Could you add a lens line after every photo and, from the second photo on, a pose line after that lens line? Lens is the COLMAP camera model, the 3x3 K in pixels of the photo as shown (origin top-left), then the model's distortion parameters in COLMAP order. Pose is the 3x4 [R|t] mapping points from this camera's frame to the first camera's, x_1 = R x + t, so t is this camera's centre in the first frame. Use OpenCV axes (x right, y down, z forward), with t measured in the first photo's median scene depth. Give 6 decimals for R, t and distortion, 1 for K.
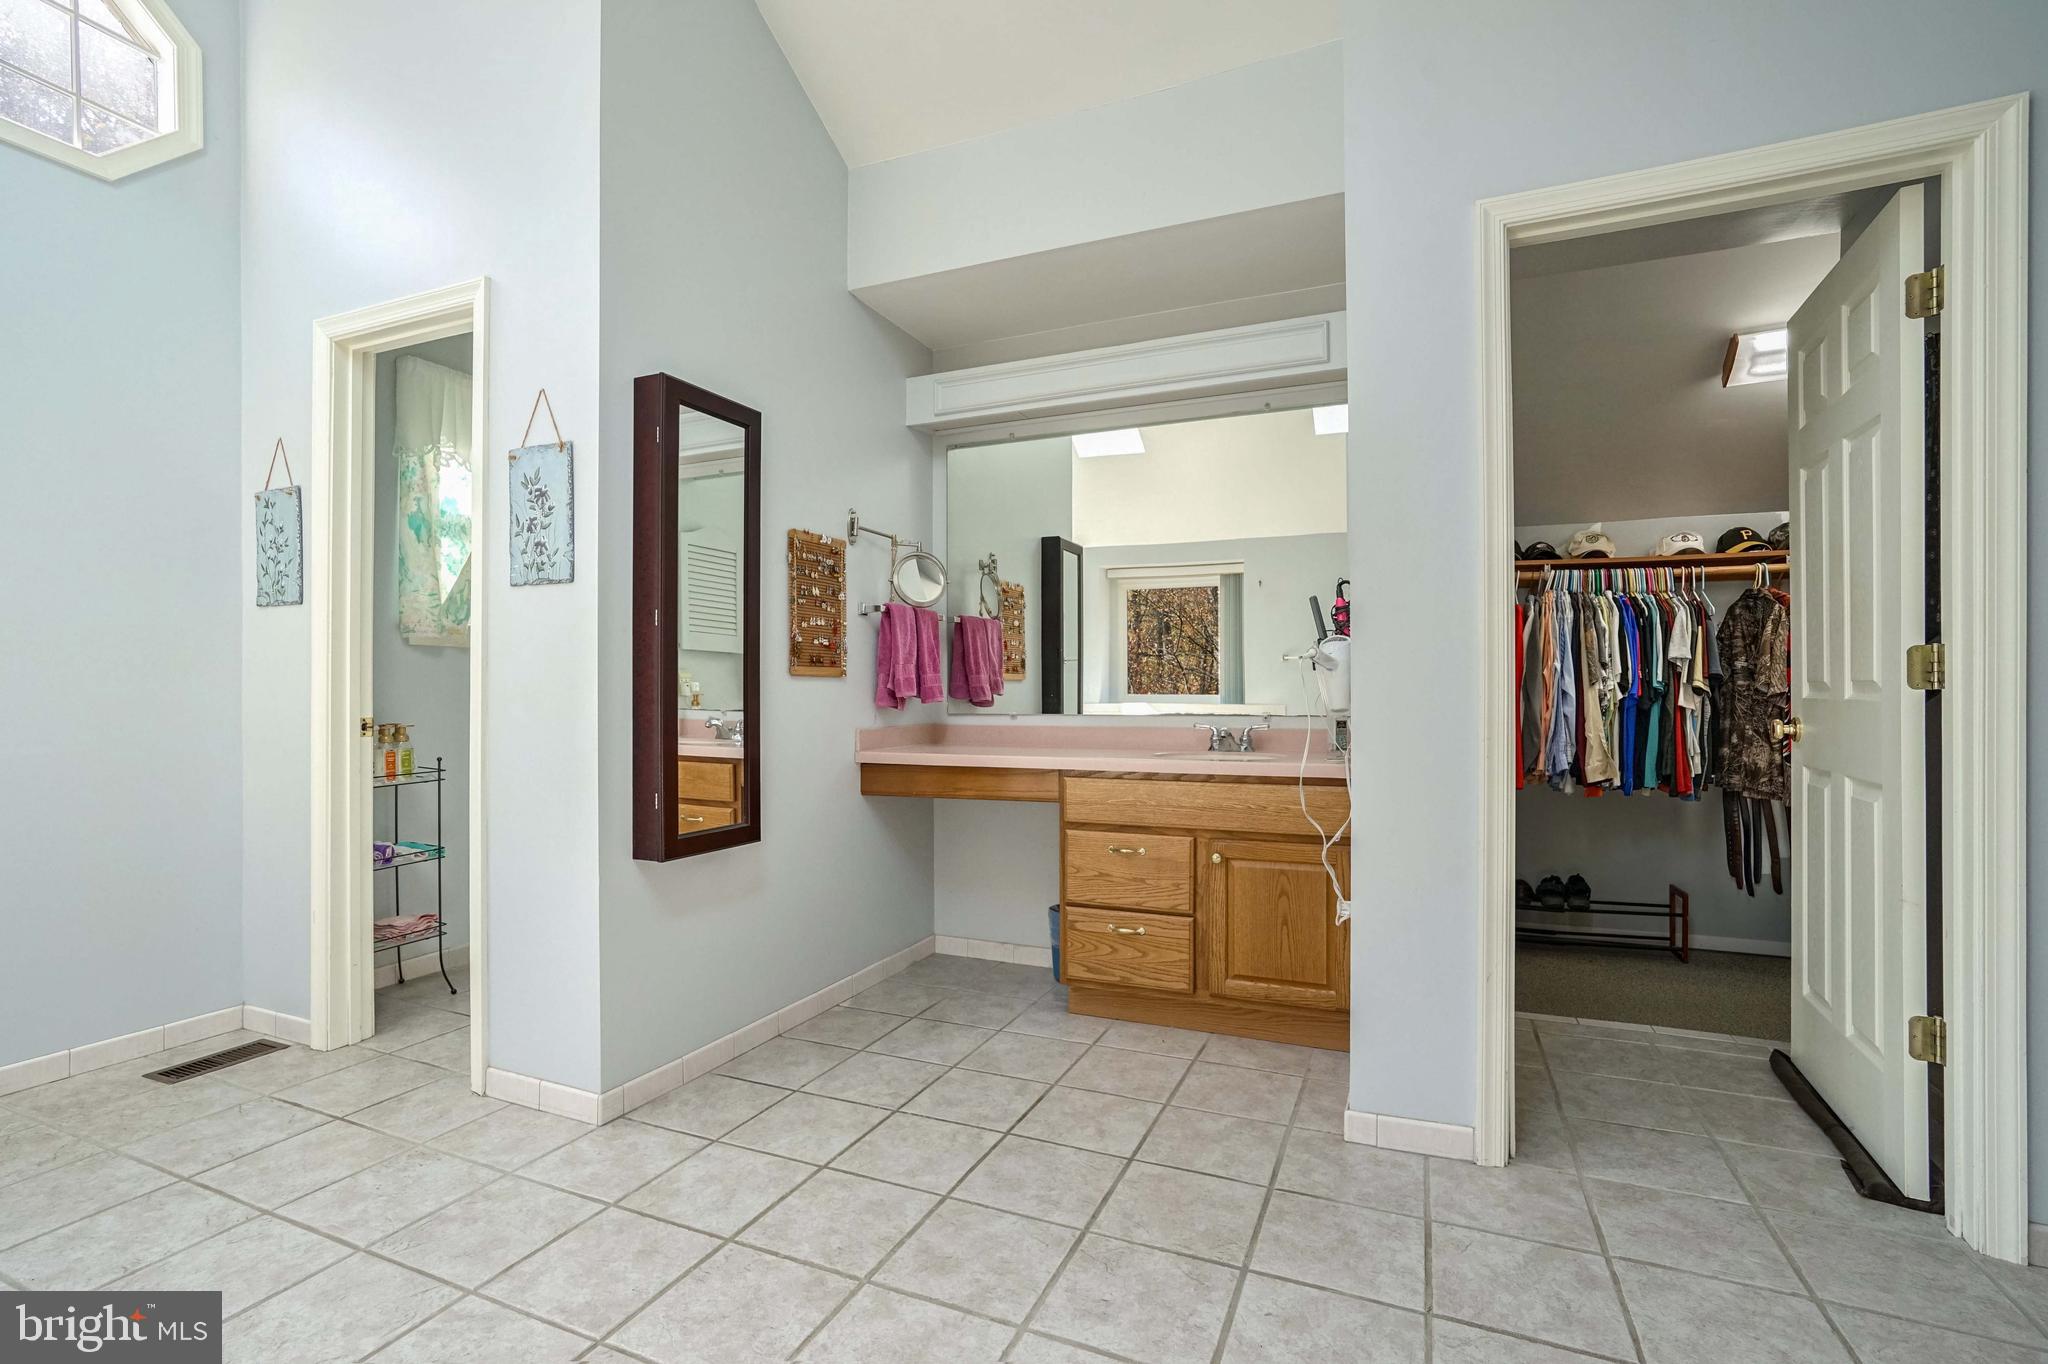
lens RADIAL K [[937.5, 0, 1022.8], [0, 937.5, 686.5], [0, 0, 1]] dist [-0.011342, 0.000409]
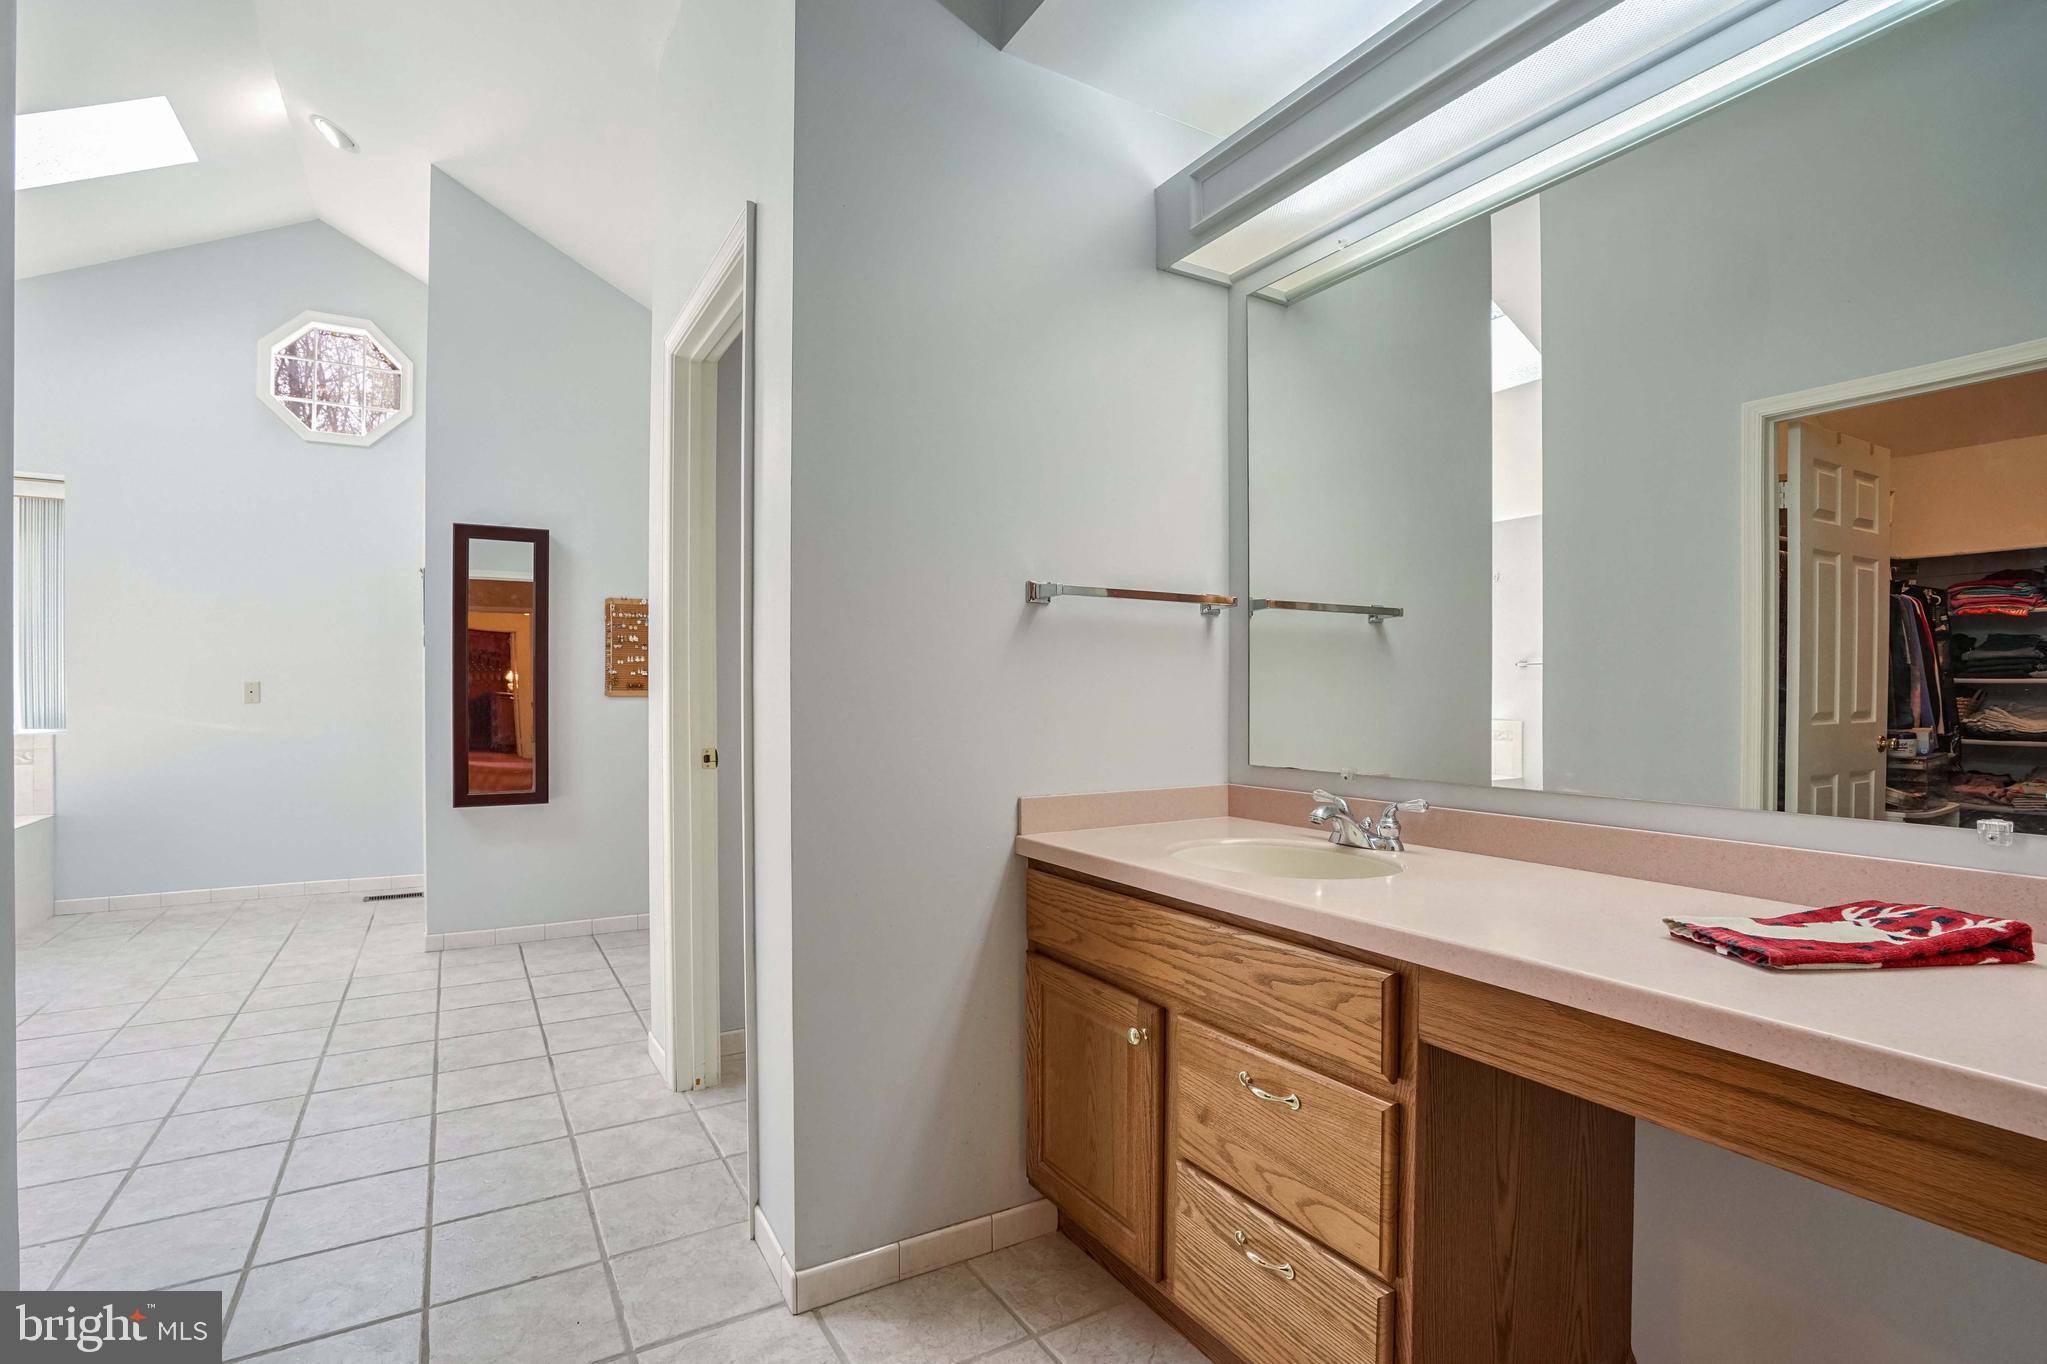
lens RADIAL K [[982.1, 0, 1024.5], [0, 982.1, 683.9], [0, 0, 1]] dist [-0.021914, 0.007013]
pose [[0.806962, 0.007688, -0.590553, 1.555135], [-0.007901, 0.999966, 0.002221, -0.052124], [0.590550, 0.002874, 0.806996, 0.174340]]
